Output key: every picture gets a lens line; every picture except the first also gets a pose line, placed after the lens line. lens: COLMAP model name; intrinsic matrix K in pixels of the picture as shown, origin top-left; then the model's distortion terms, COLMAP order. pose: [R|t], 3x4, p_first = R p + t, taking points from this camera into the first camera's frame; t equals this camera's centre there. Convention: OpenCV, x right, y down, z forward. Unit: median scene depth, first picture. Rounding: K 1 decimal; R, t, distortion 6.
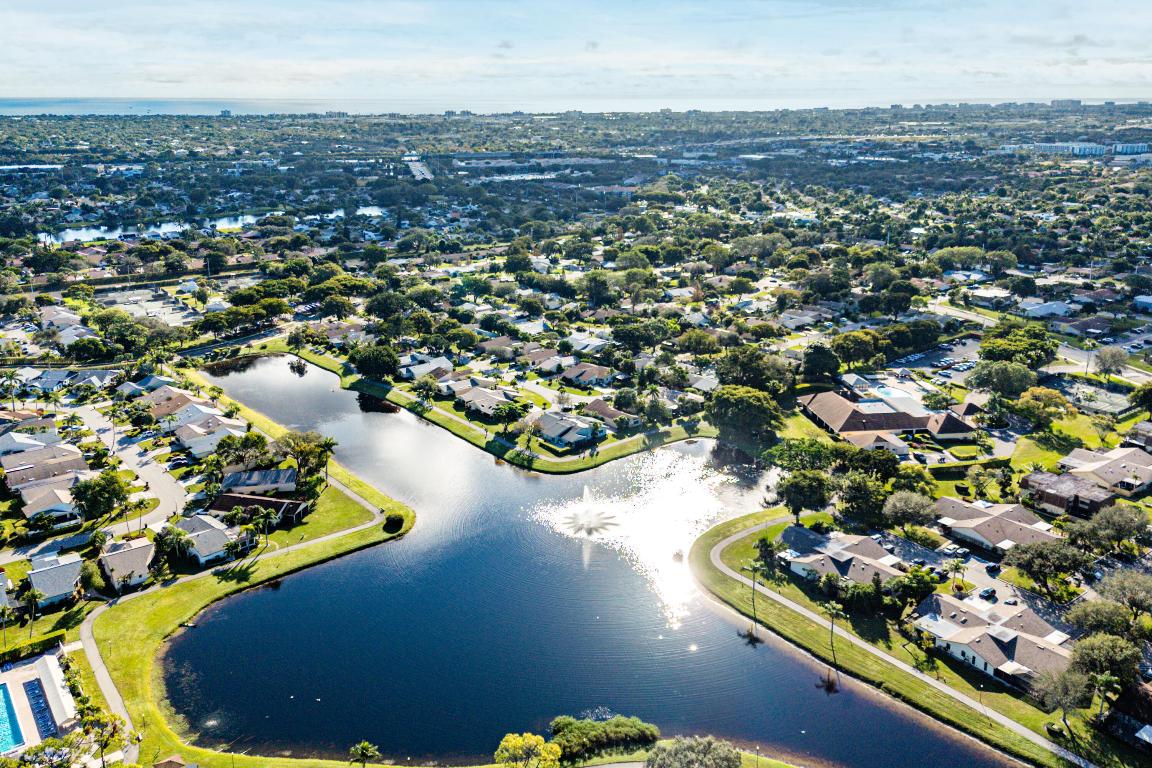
lens RADIAL K [[902.5, 0, 576.0], [0, 902.5, 384.0], [0, 0, 1]] dist [0.079493, -0.111717]
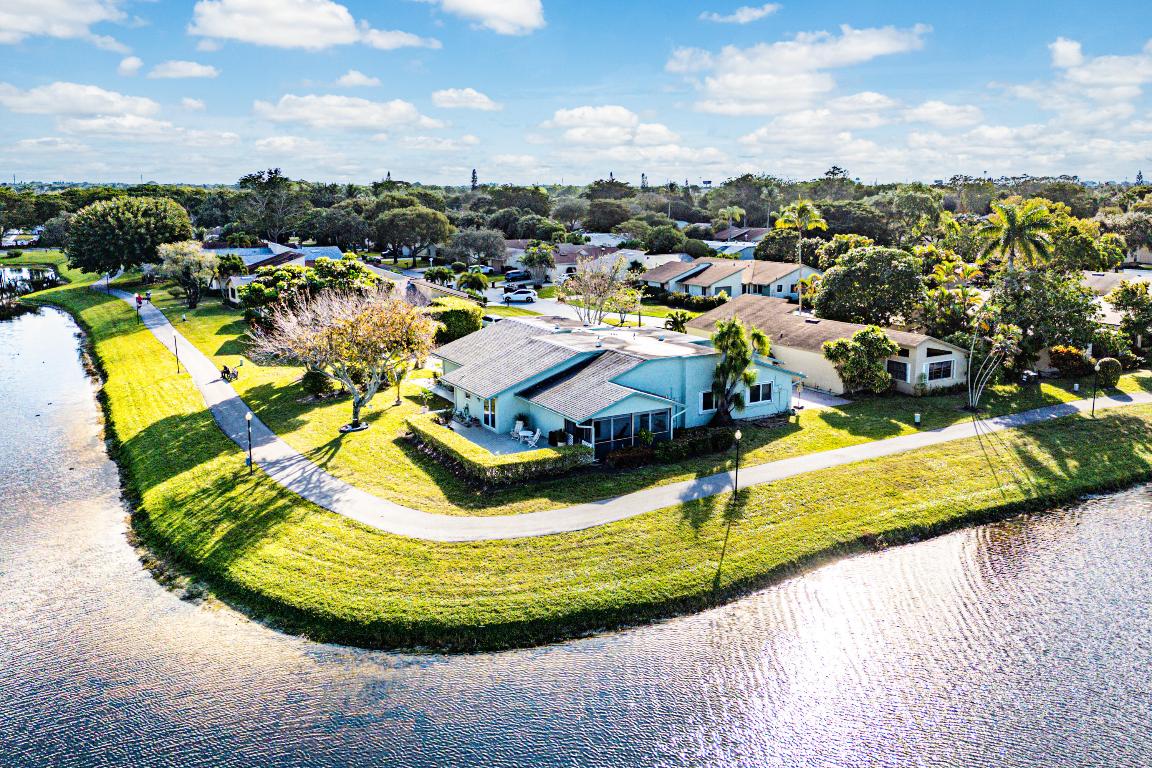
lens RADIAL K [[902.5, 0, 576.0], [0, 902.5, 384.0], [0, 0, 1]] dist [0.079493, -0.111717]
pose [[0.983939, 0.034017, -0.175236, 0.022417], [-0.047852, 0.996009, -0.075339, 0.066495], [0.171974, 0.082514, 0.981640, 0.807032]]
